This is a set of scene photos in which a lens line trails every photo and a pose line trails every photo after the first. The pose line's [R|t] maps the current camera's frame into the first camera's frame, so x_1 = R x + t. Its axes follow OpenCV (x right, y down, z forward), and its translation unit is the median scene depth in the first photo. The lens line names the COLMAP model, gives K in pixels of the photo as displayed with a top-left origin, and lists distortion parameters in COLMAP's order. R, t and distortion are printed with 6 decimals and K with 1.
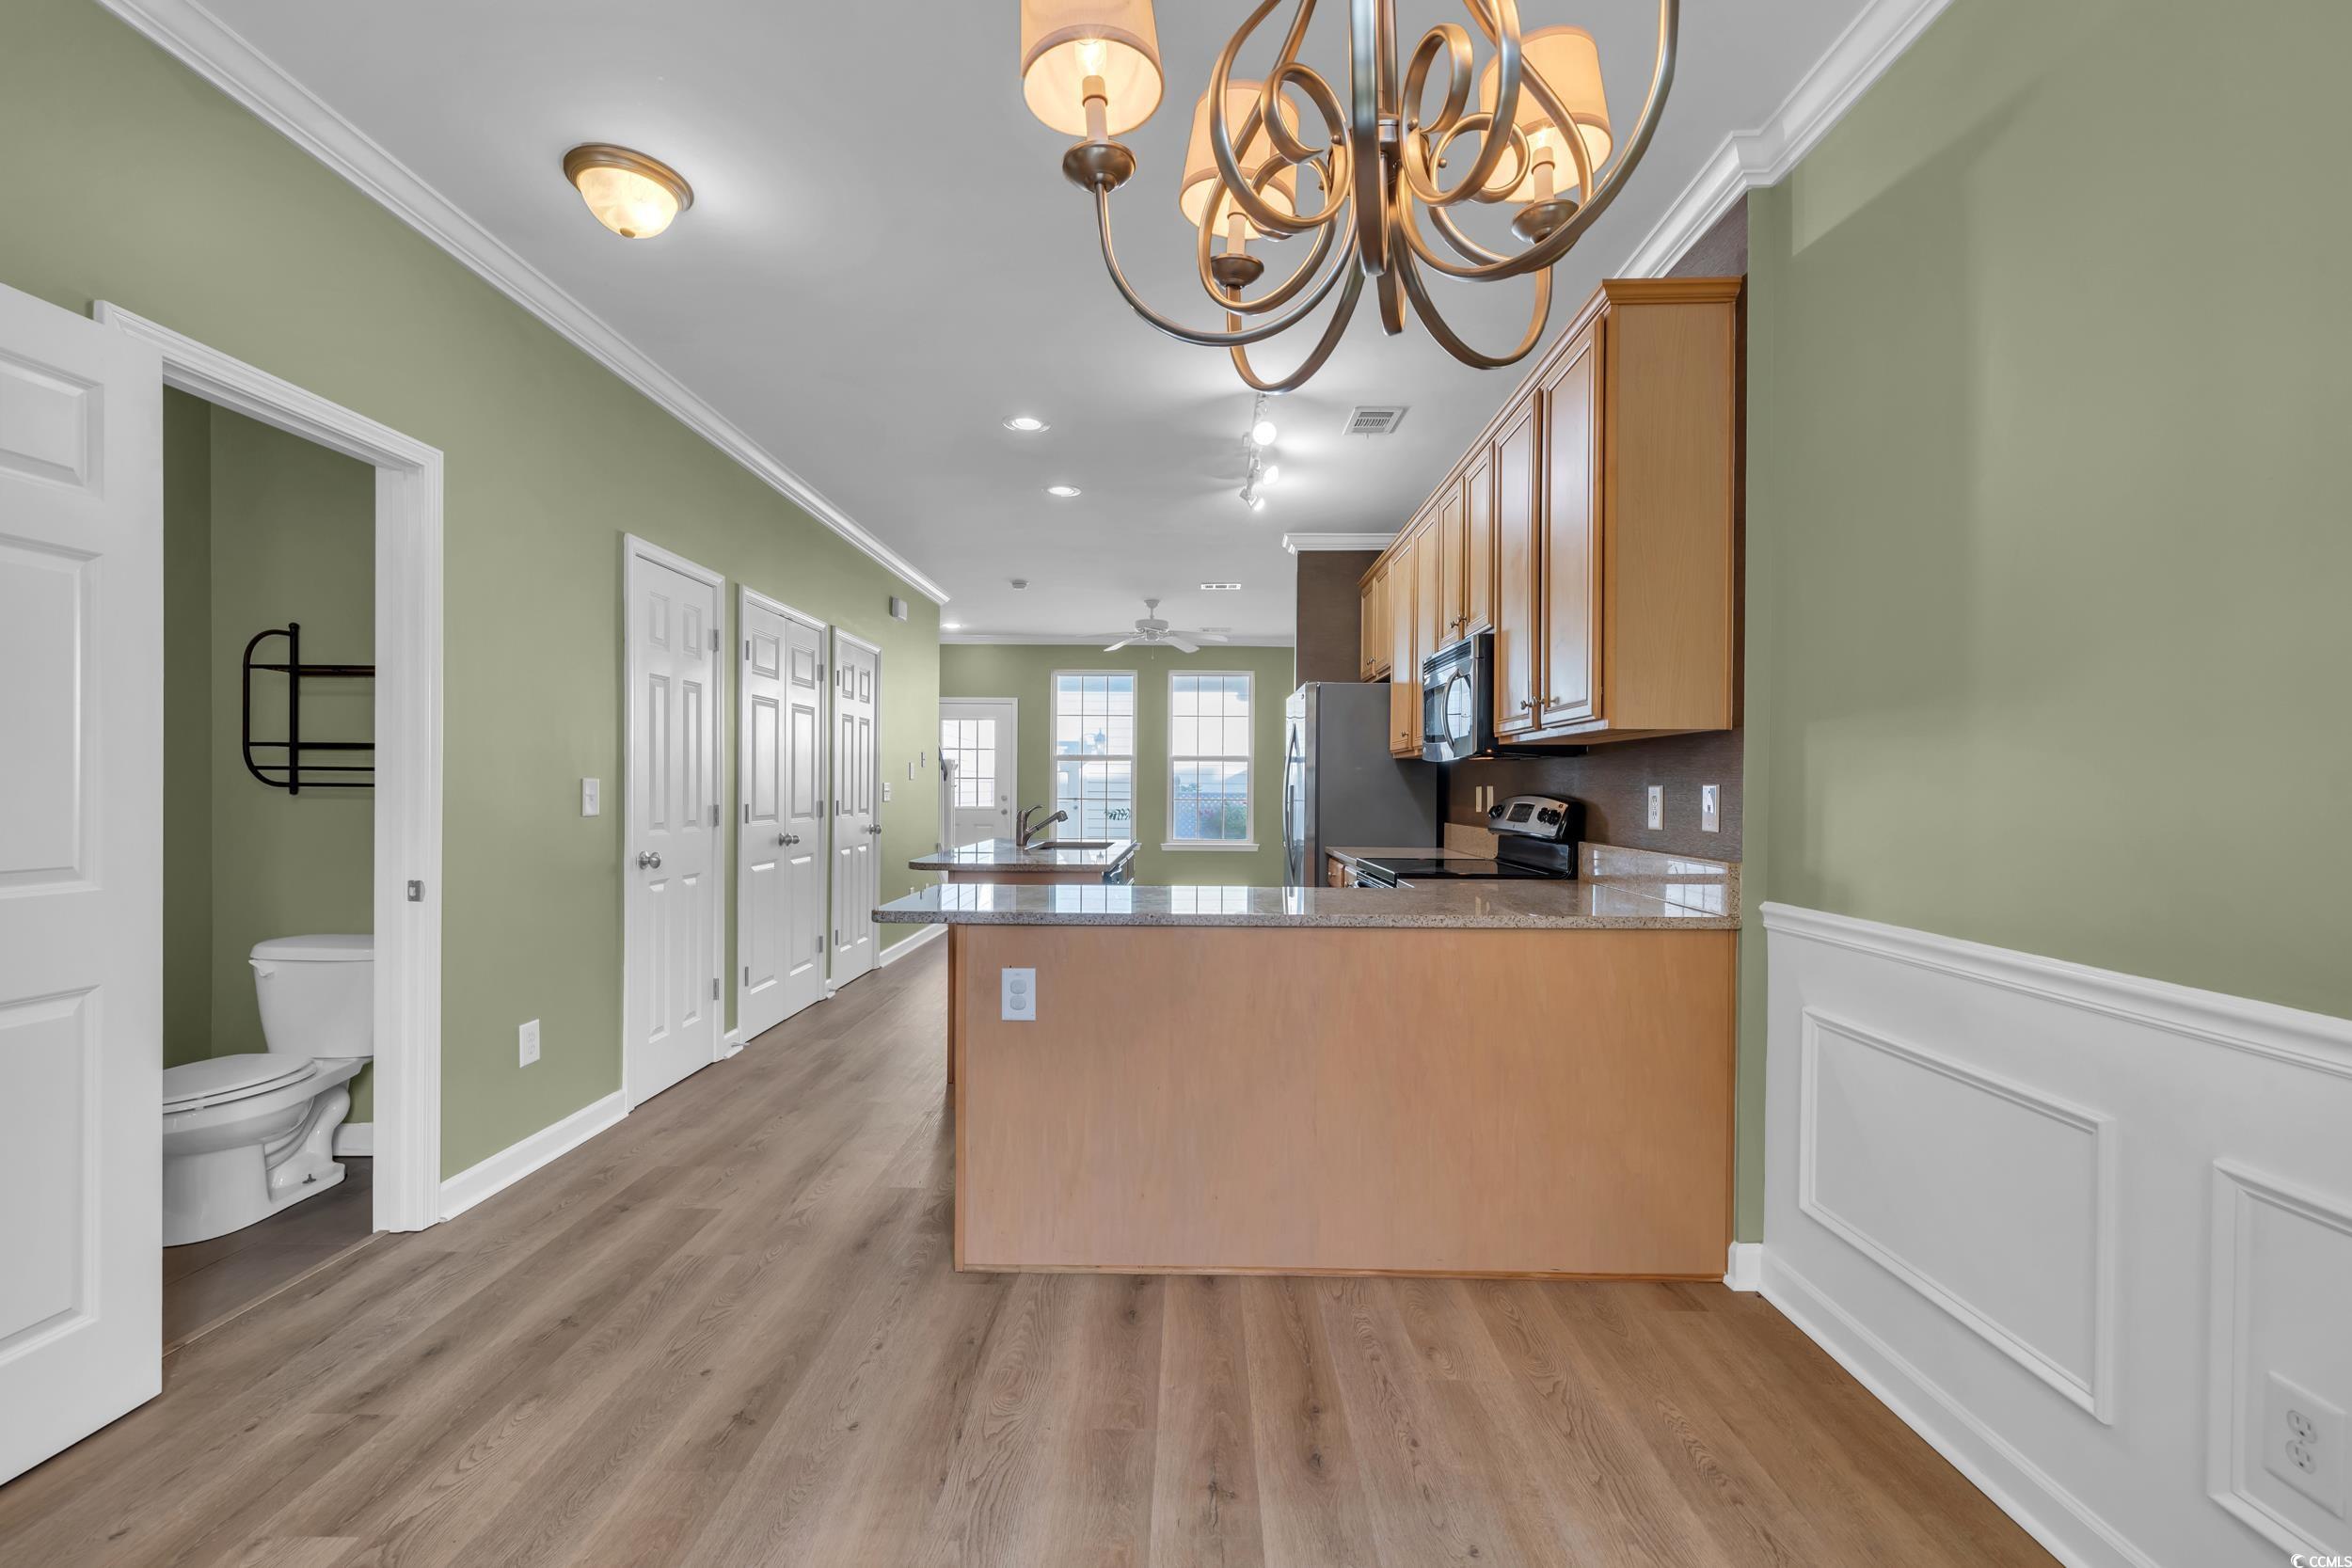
lens RADIAL K [[987.3, 0, 1180.5], [0, 987.3, 788.6], [0, 0, 1]] dist [0.001345, 0.000040]
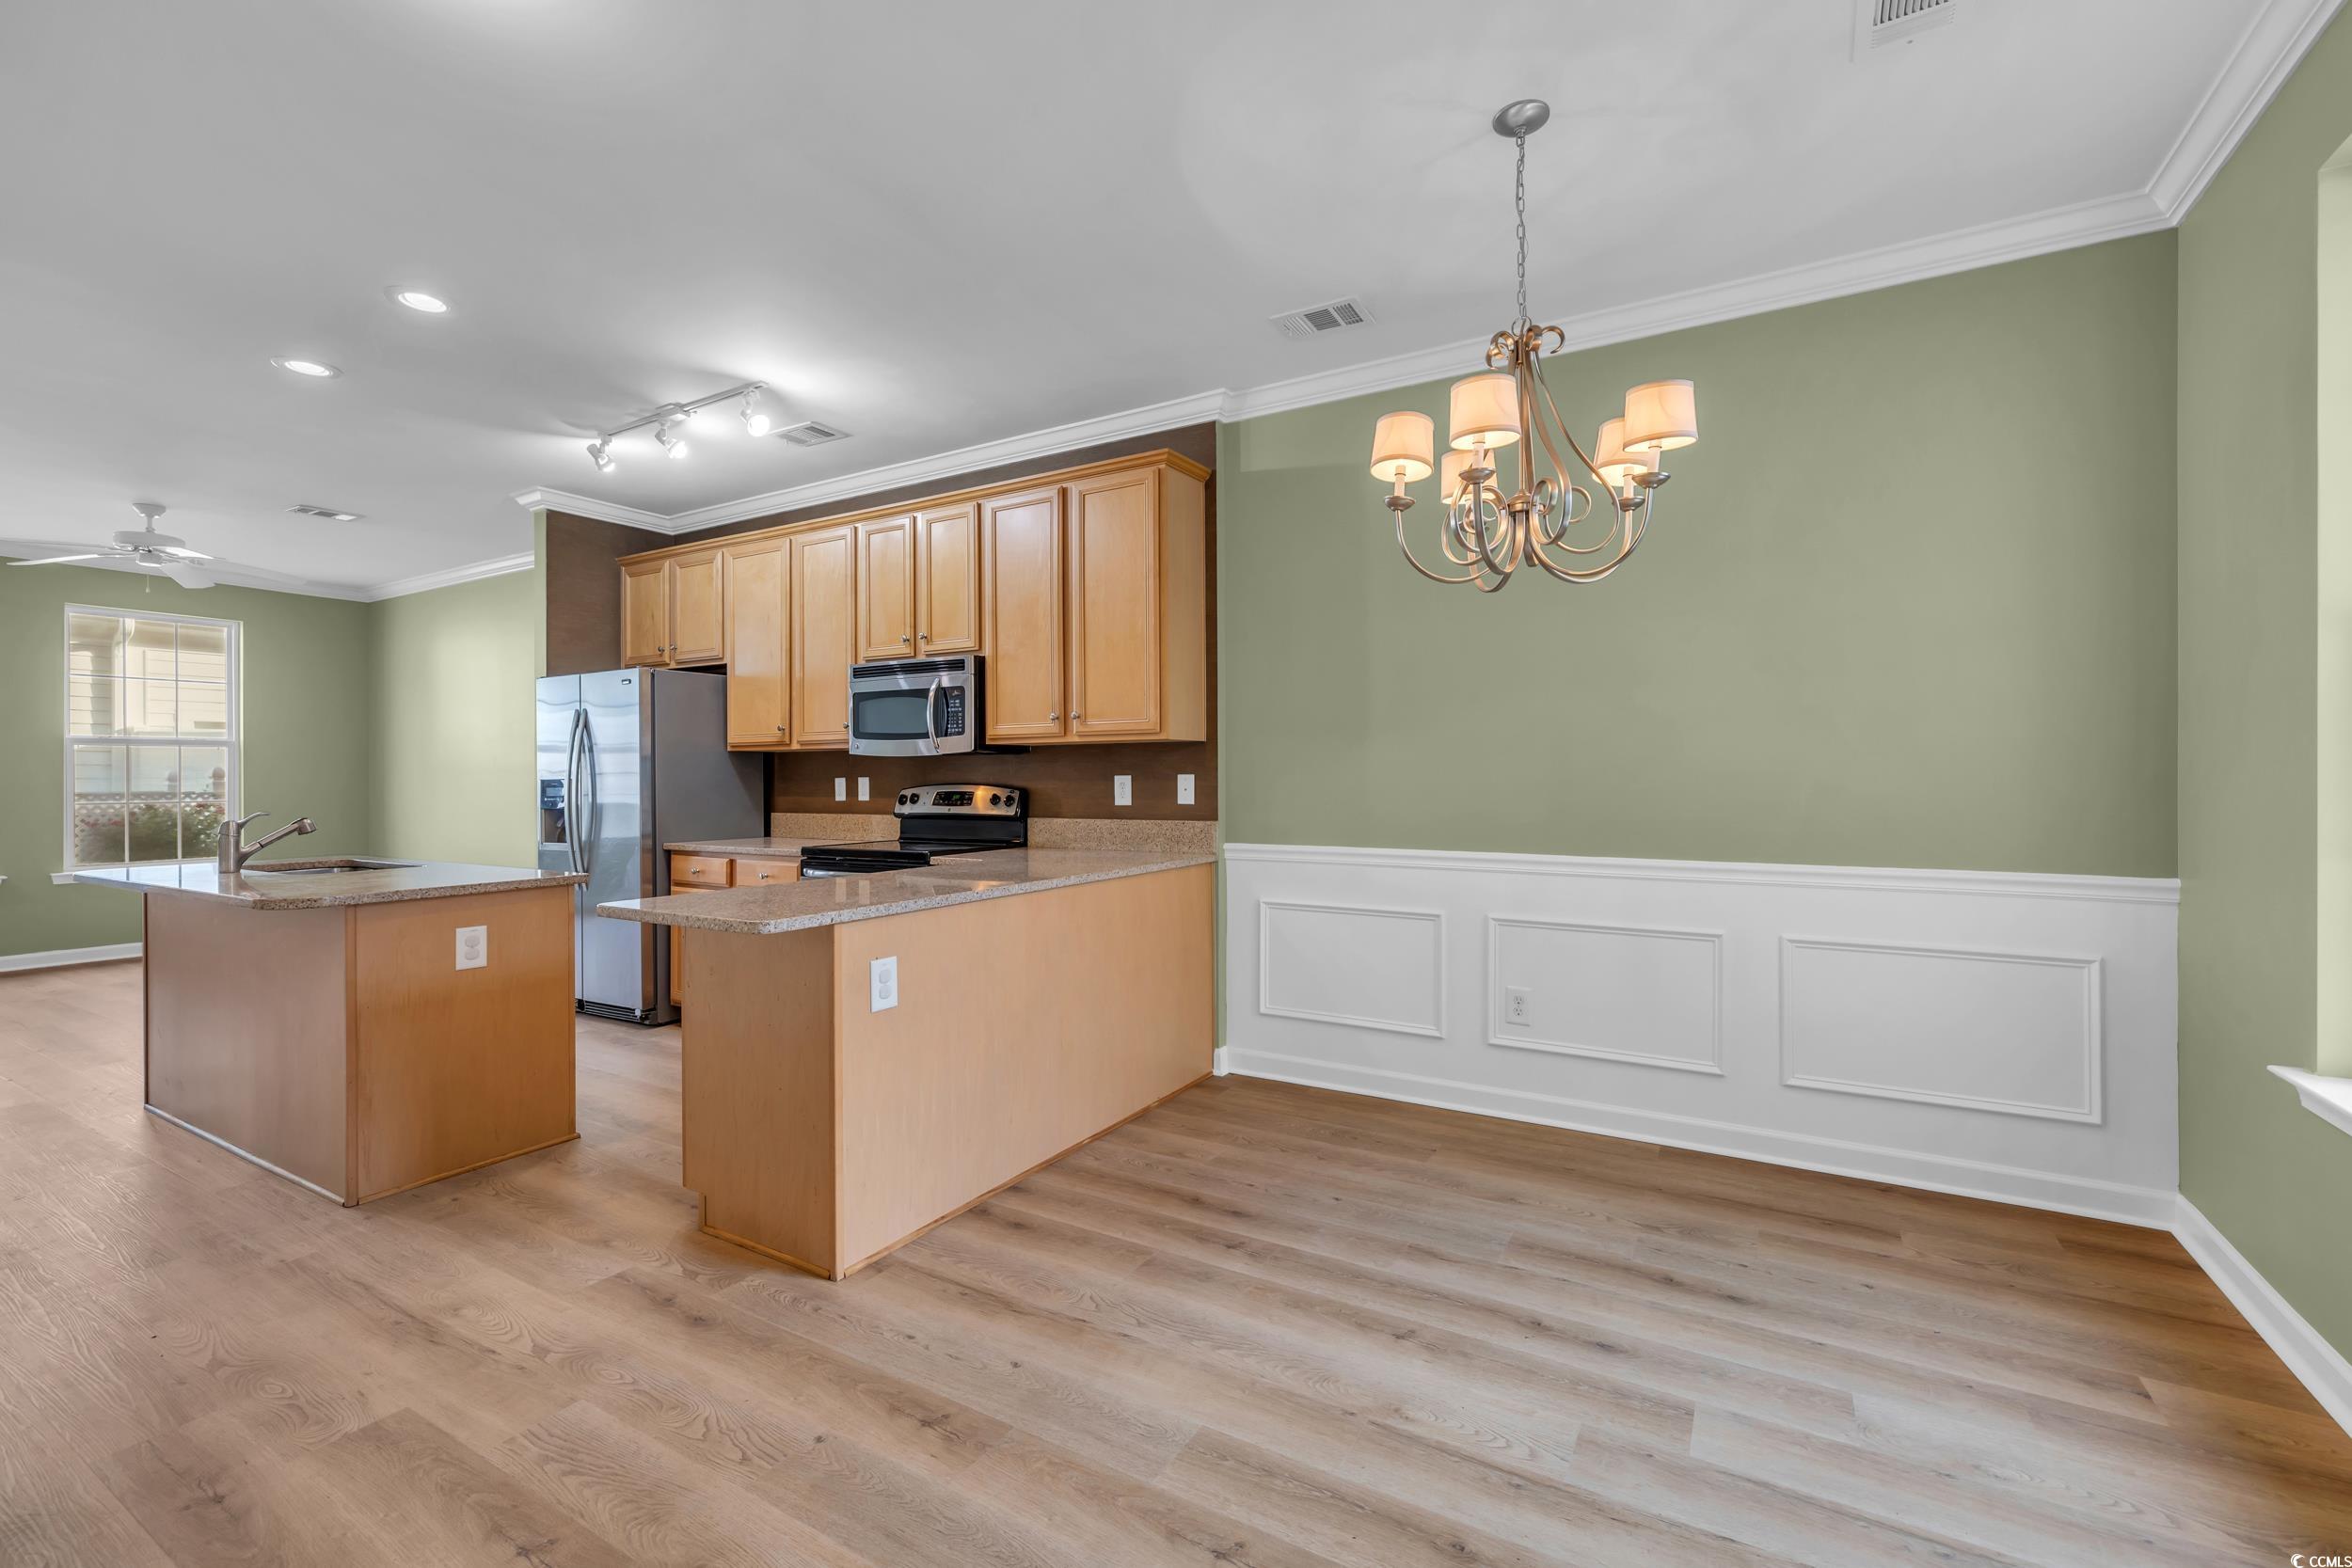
lens RADIAL K [[990.9, 0, 1181.1], [0, 990.9, 775.2], [0, 0, 1]] dist [0.001175, 0.000430]
pose [[0.493858, -0.008420, 0.869502, -0.894657], [0.010942, 0.999934, 0.003468, -0.008804], [-0.869474, 0.007802, 0.493917, 0.217222]]
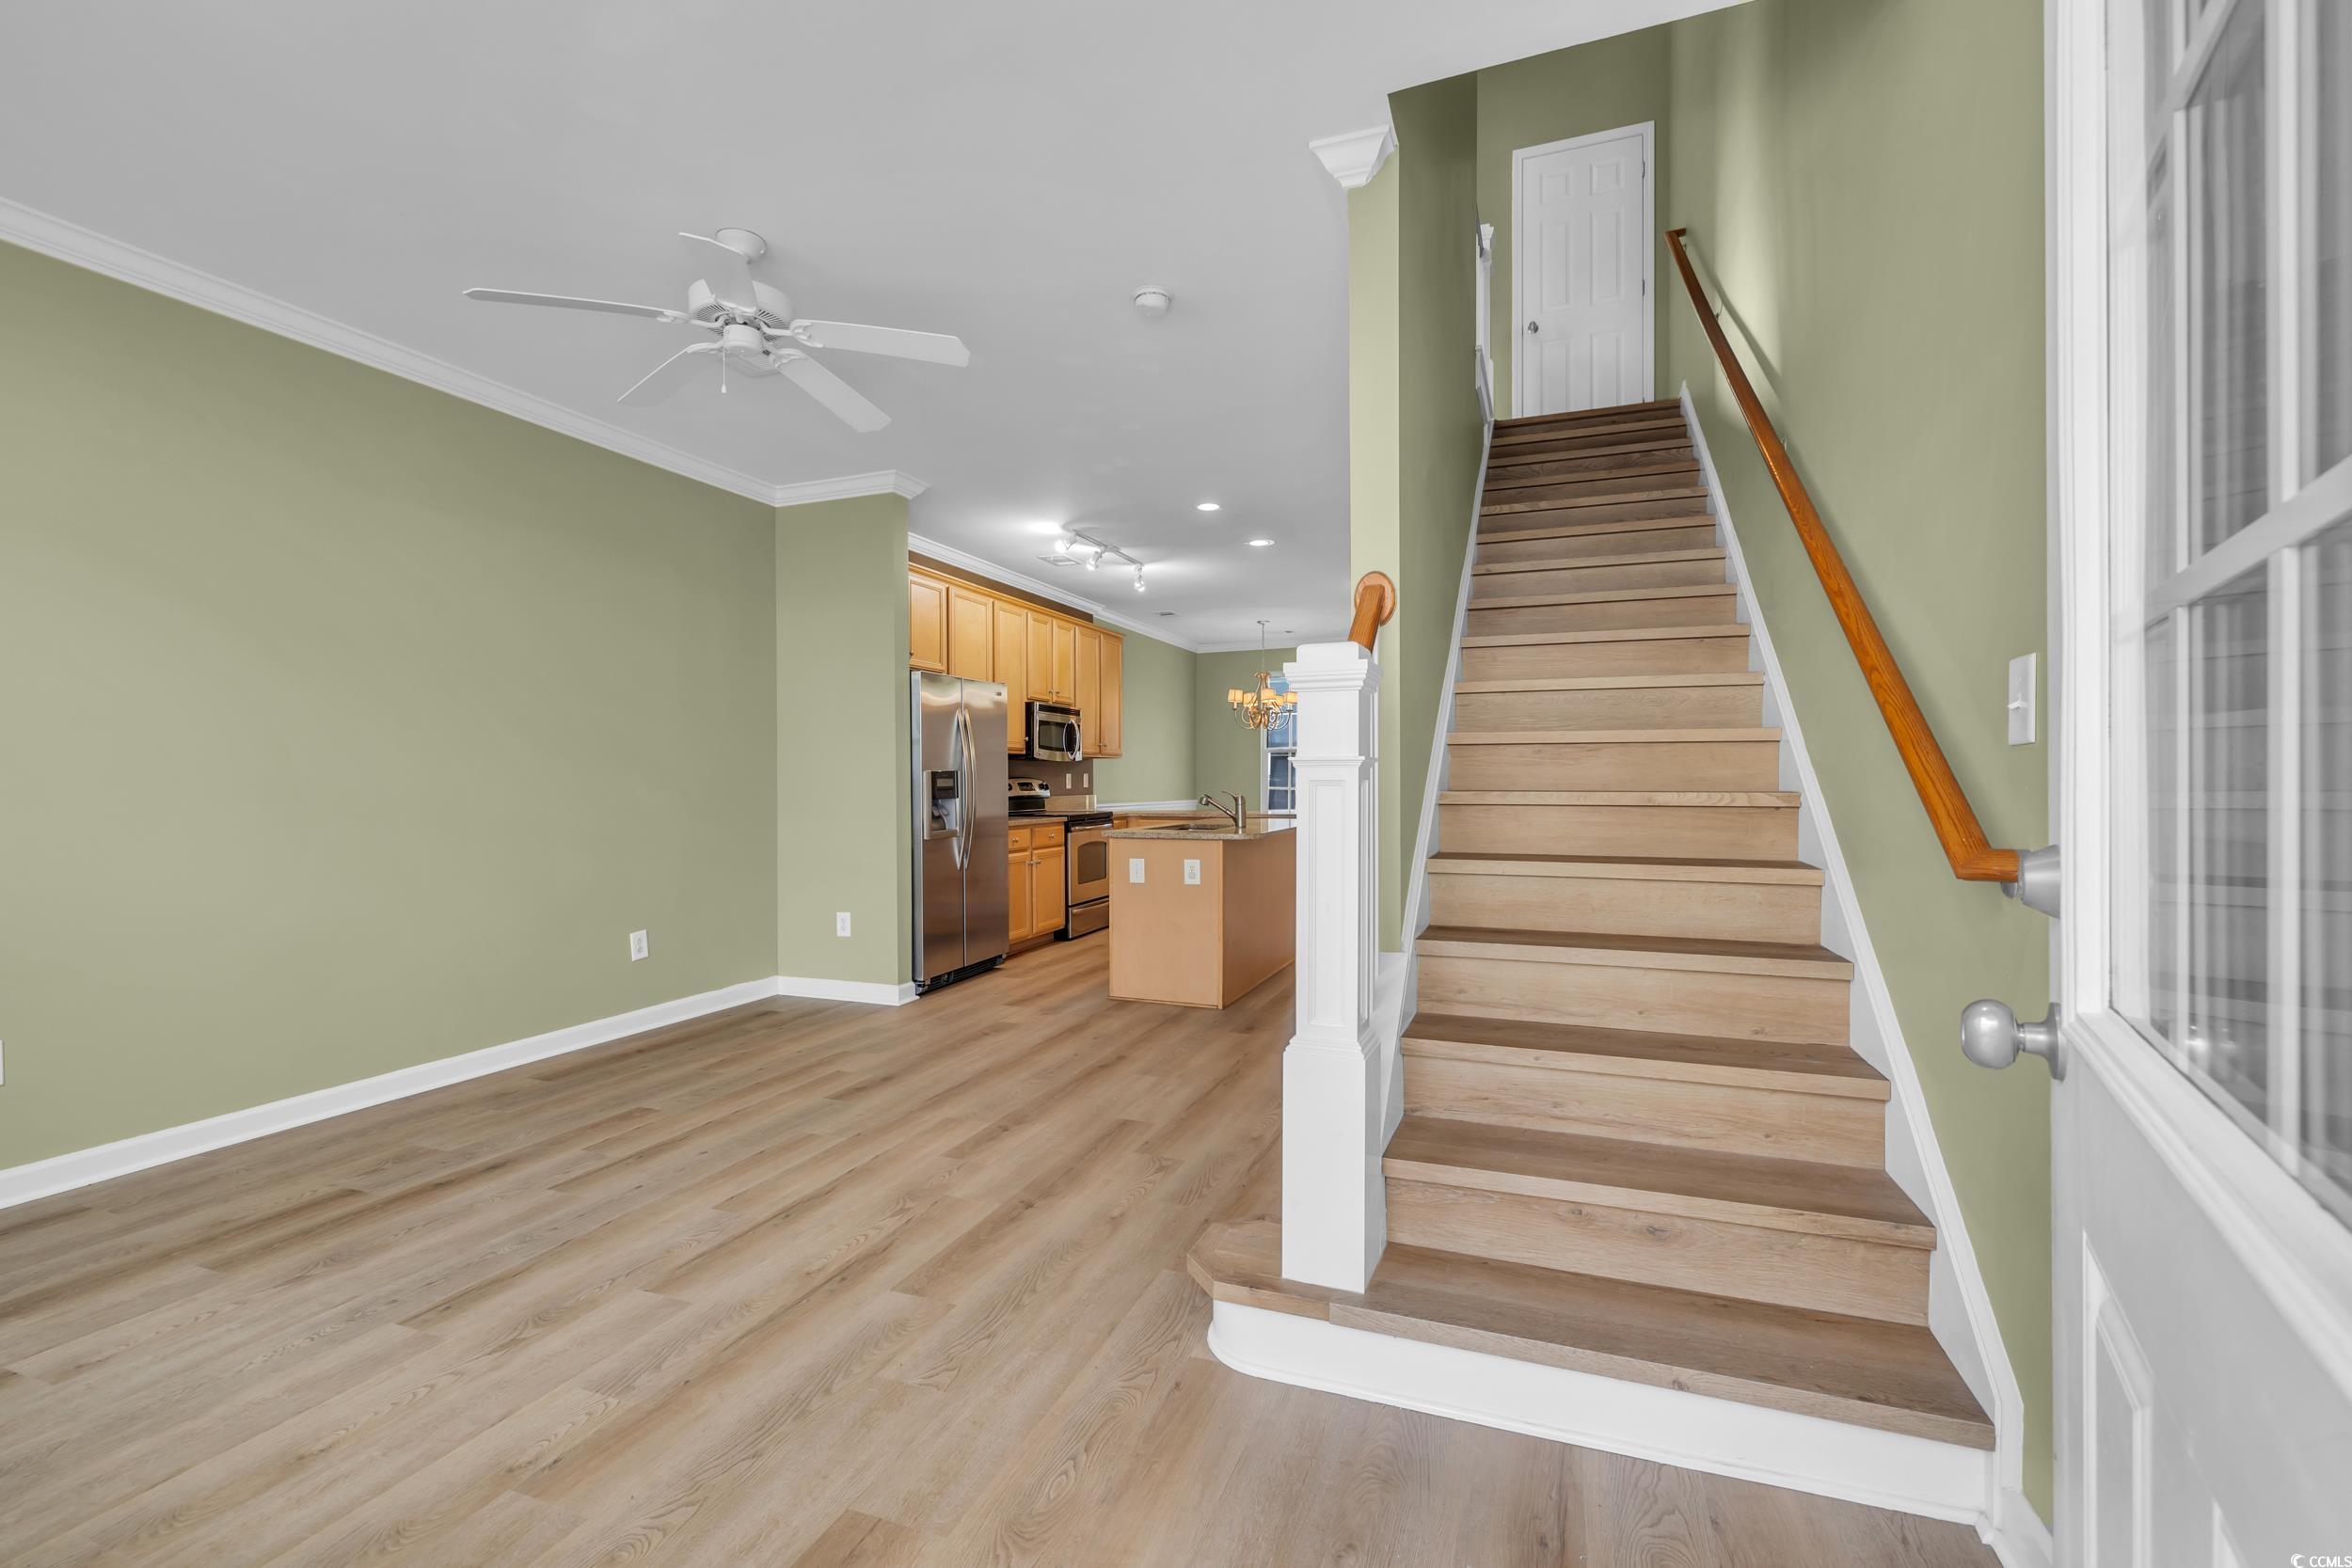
lens RADIAL K [[995.2, 0, 1183.0], [0, 995.2, 784.5], [0, 0, 1]] dist [0.000927, -0.000059]
pose [[-0.938029, -0.001599, 0.346553, -1.004042], [0.000729, 0.999978, 0.006586, 0.010420], [-0.346556, 0.006430, -0.938007, 4.250644]]
